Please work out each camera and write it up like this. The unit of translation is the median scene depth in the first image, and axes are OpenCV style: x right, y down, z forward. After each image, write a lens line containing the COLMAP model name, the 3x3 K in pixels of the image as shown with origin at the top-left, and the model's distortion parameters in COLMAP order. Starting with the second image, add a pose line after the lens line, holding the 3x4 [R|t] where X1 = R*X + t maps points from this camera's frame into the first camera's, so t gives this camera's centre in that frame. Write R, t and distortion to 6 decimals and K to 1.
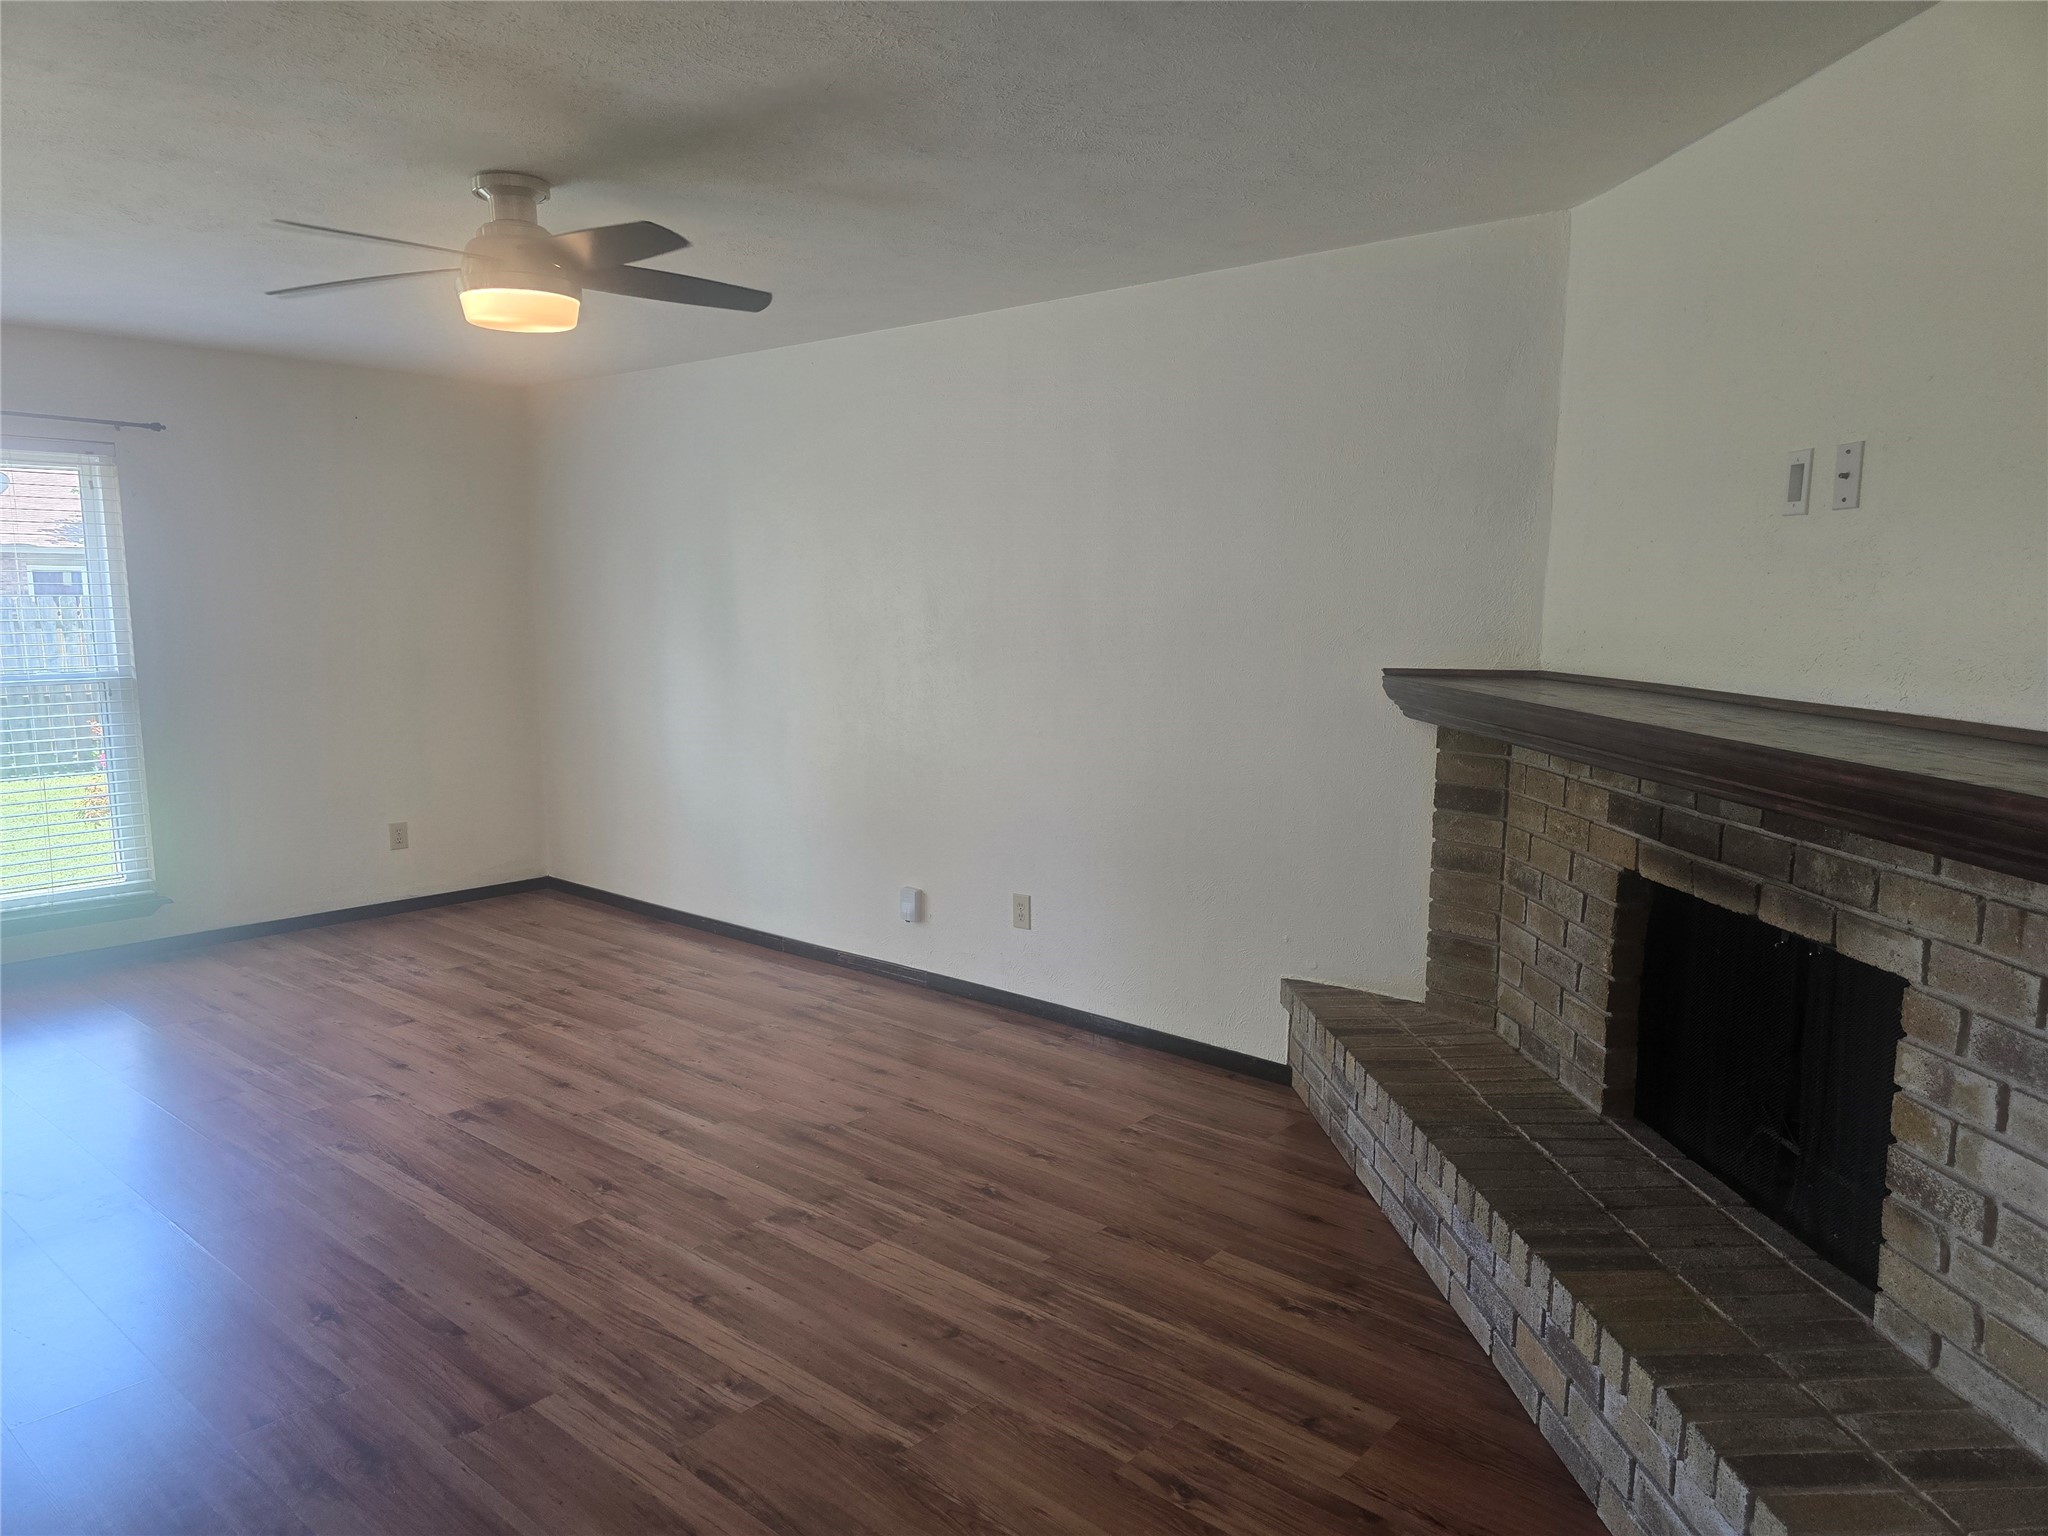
lens RADIAL K [[1403.5, 0, 1073.0], [0, 1403.5, 771.3], [0, 0, 1]] dist [0.072056, -0.081746]
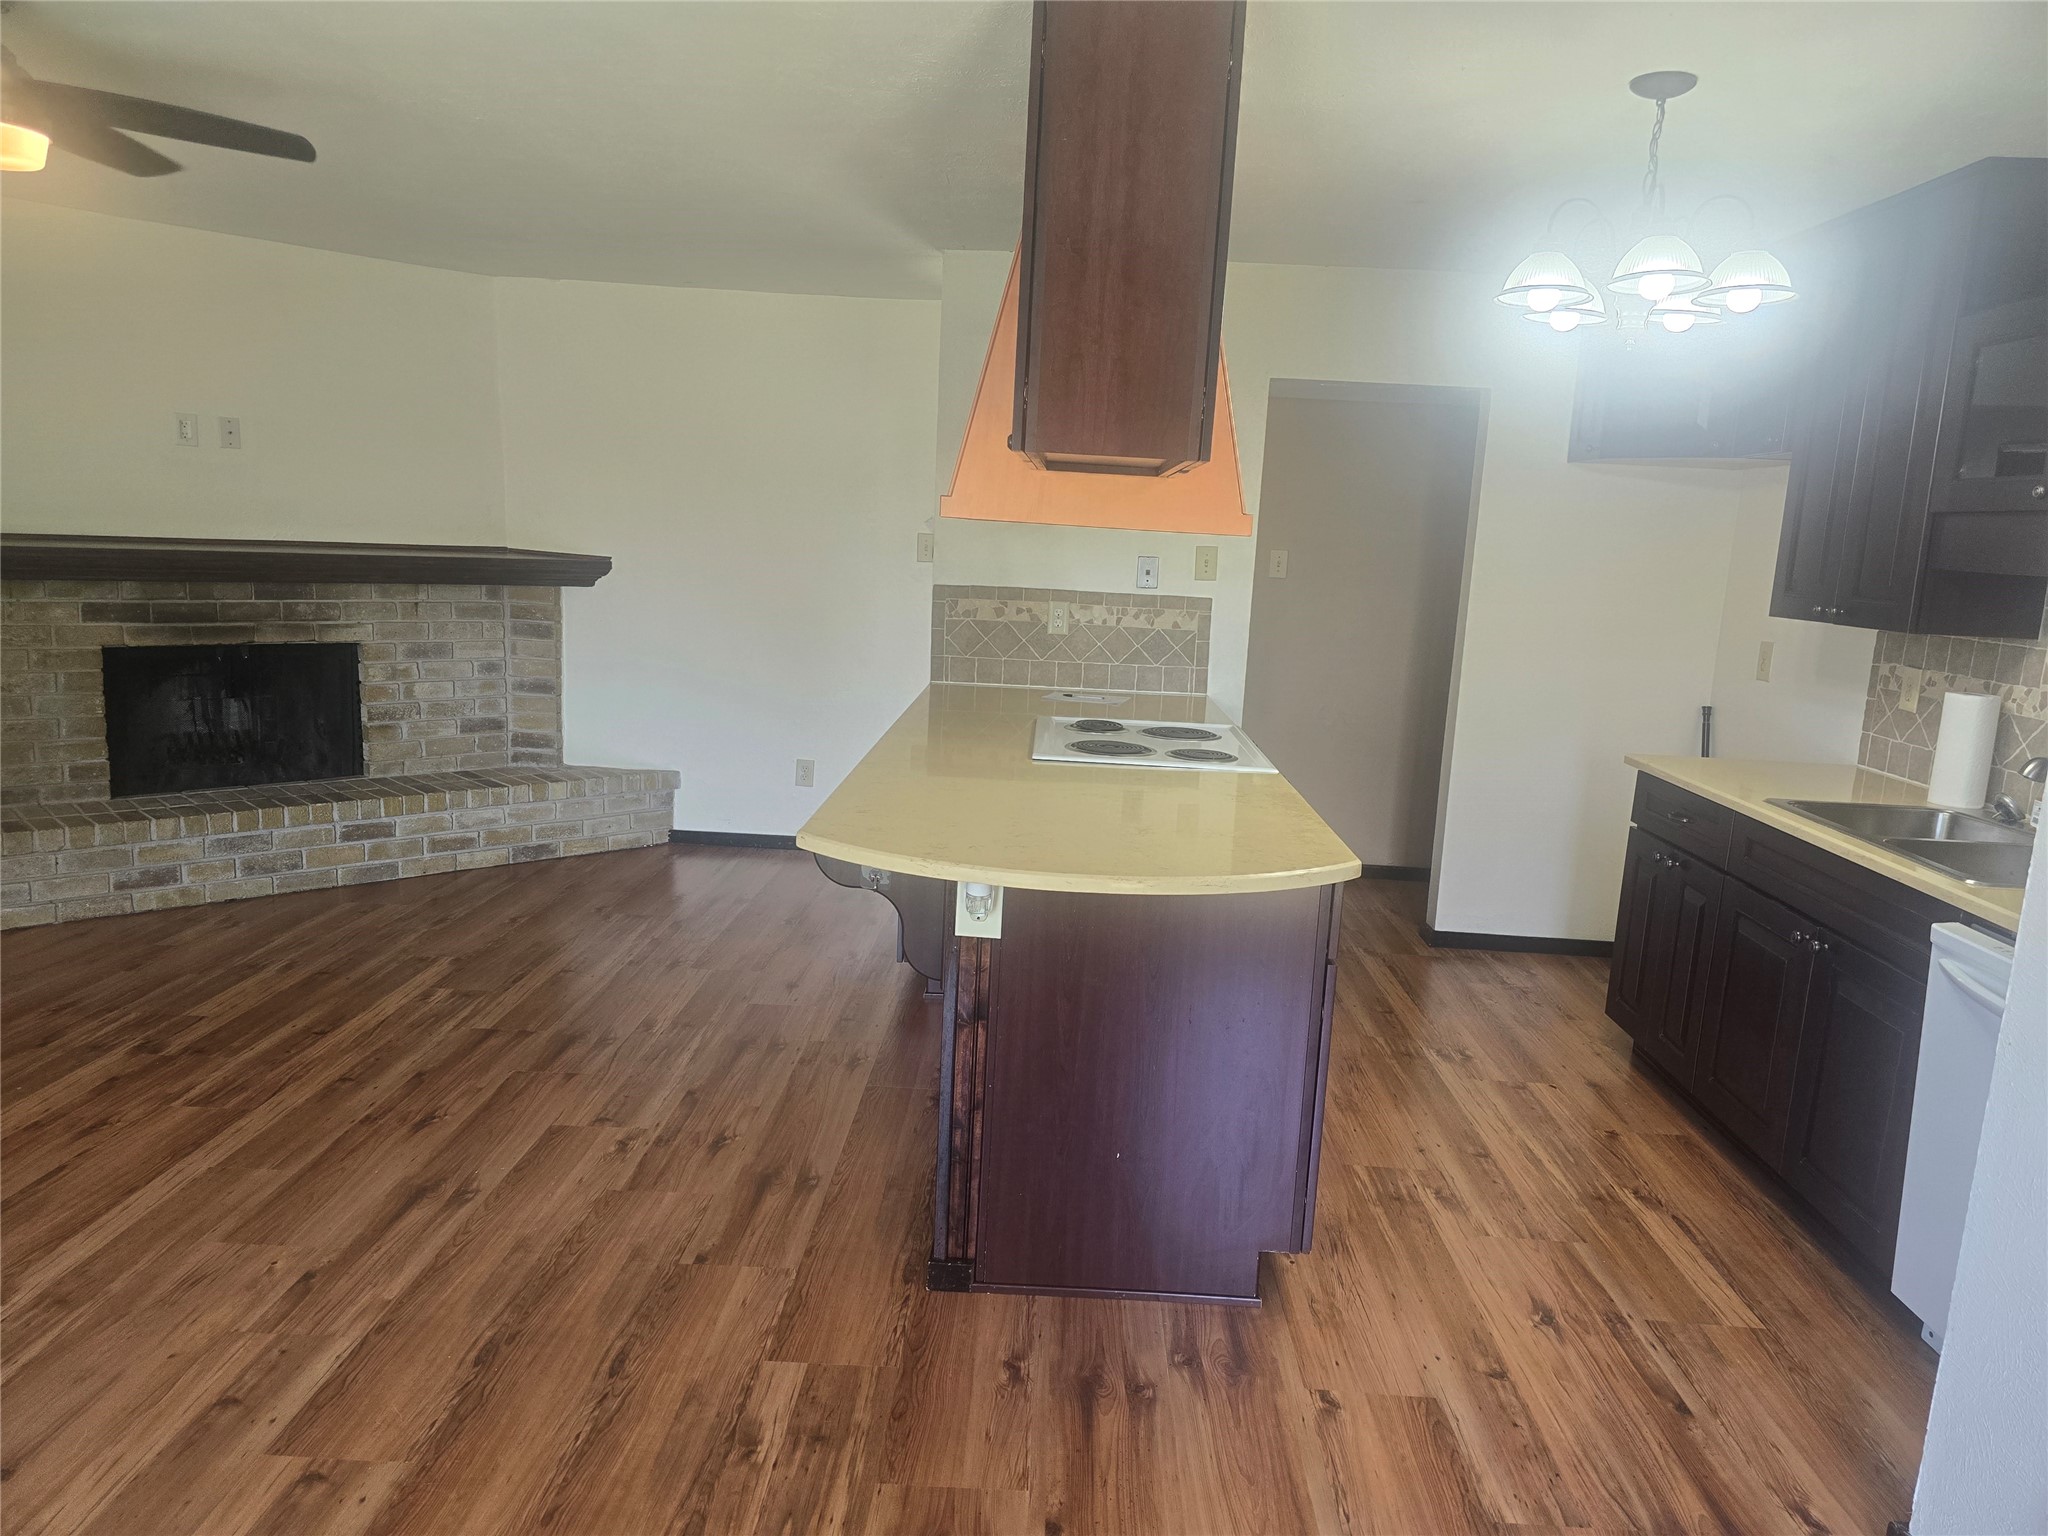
lens RADIAL K [[1403.5, 0, 1073.0], [0, 1403.5, 771.3], [0, 0, 1]] dist [0.072056, -0.081746]
pose [[-0.651424, -0.167566, 0.739979, -1.709946], [0.038287, 0.966804, 0.252635, -0.179147], [-0.757747, 0.192904, -0.623384, 1.281523]]
